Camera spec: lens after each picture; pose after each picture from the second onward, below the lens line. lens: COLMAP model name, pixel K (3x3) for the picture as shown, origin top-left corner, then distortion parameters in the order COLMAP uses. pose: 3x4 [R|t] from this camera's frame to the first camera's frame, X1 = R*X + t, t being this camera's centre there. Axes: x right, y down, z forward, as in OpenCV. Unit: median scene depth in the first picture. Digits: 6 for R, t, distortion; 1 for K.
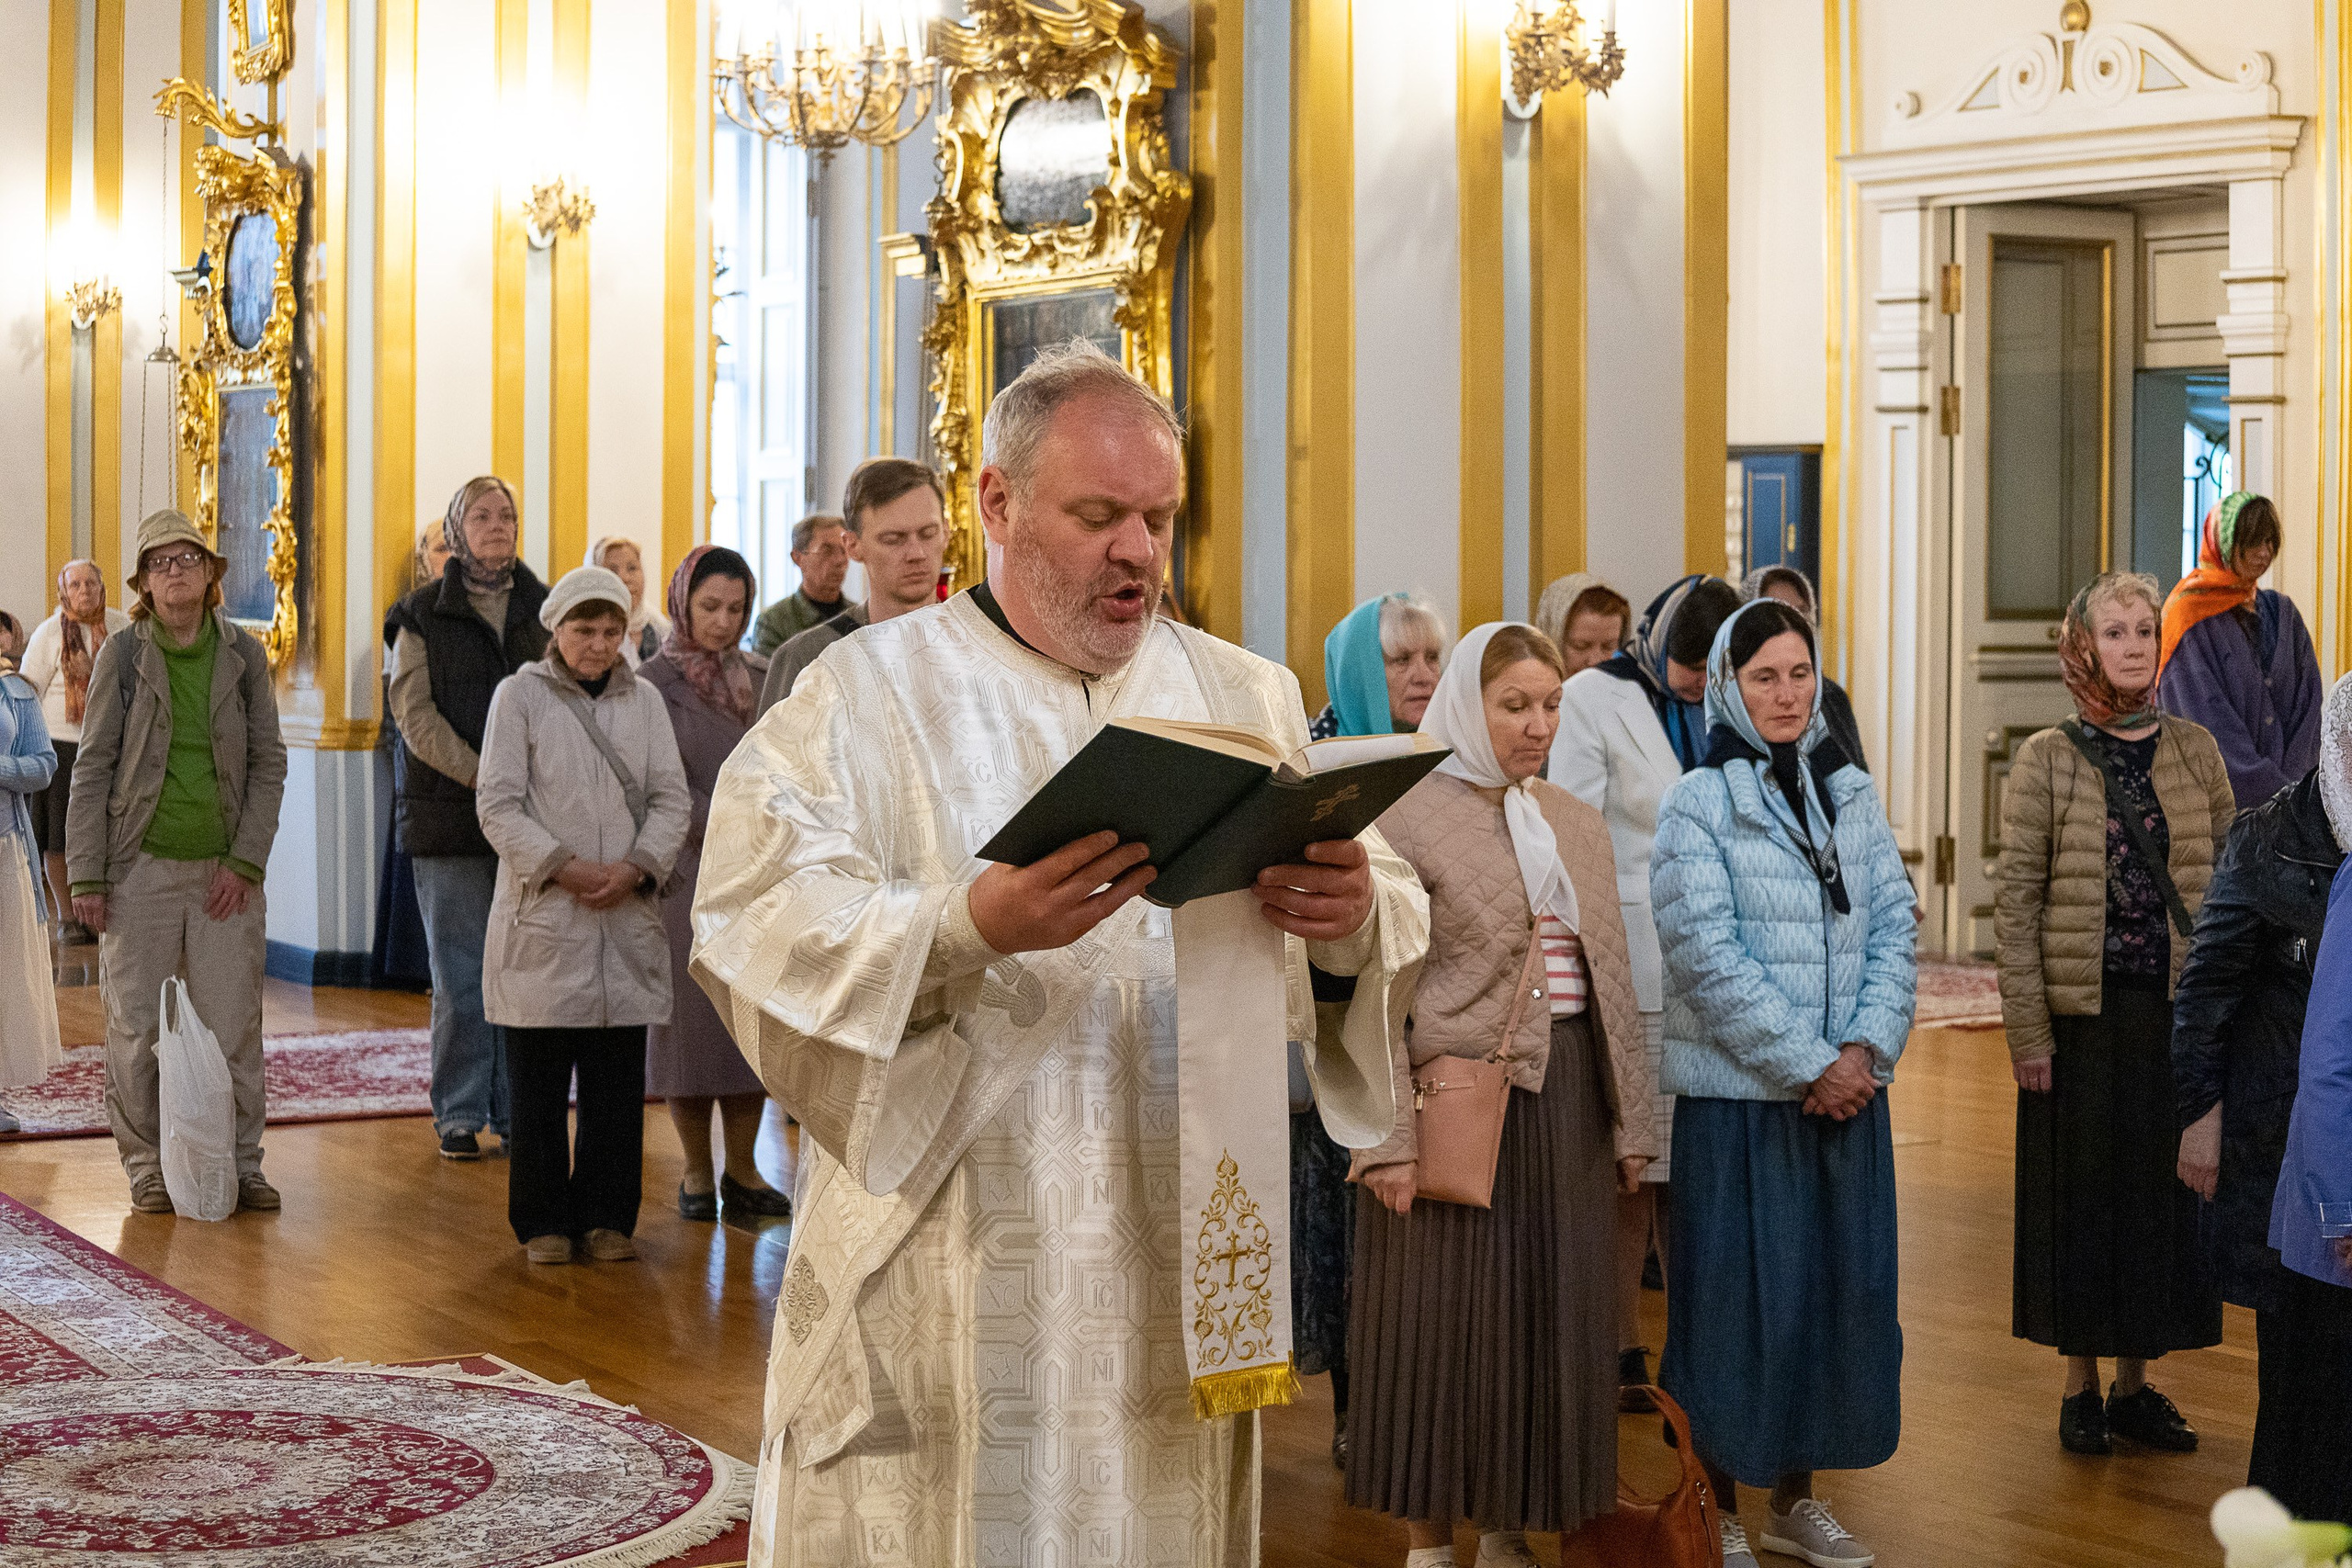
lens RADIAL K [[3997.9, 0, 1176.0], [0, 3997.9, 784.0], [0, 0, 1]] dist [-0.077543, -0.674538]
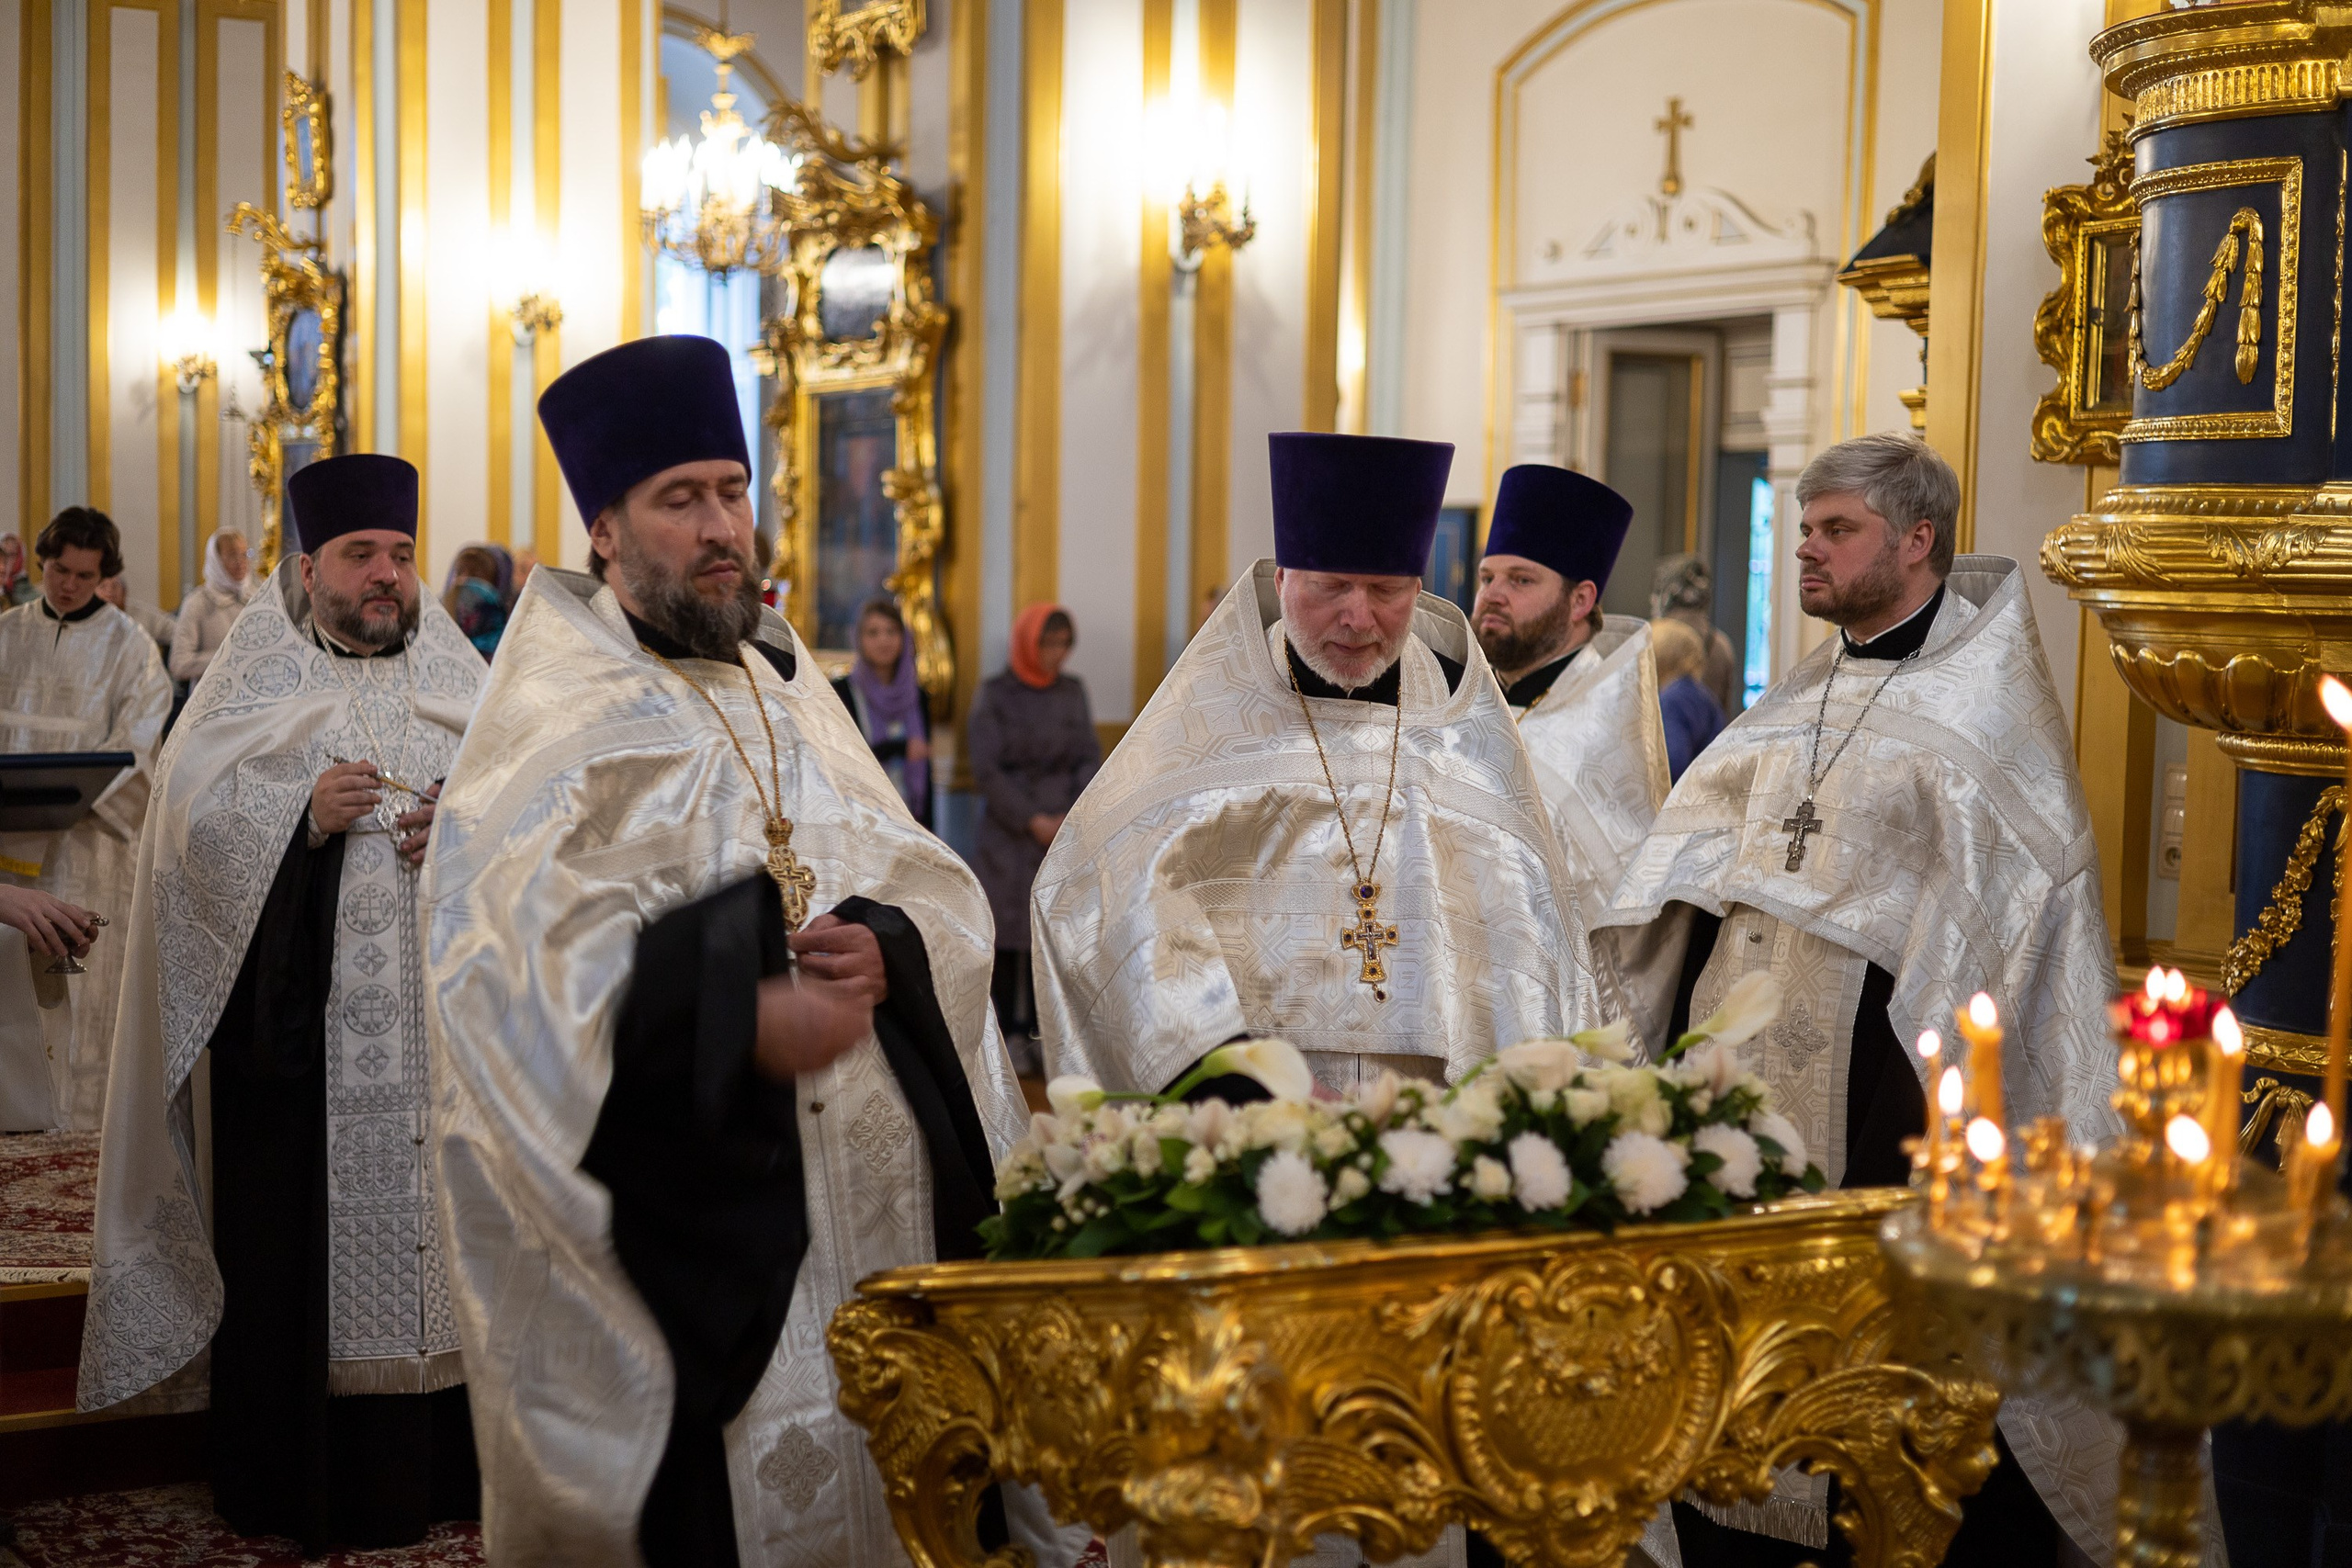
lens RADIAL K [[3204.3, 0, 1176.0], [0, 3204.3, 784.0], [0, 0, 1]] dist [0.244699, -0.878144]
pose [[0.999873, 0.015425, 0.003991, 0.062549], [-0.015439, 0.999874, 0.003686, 0.007505], [-0.003933, -0.003748, 0.999985, -0.103080]]
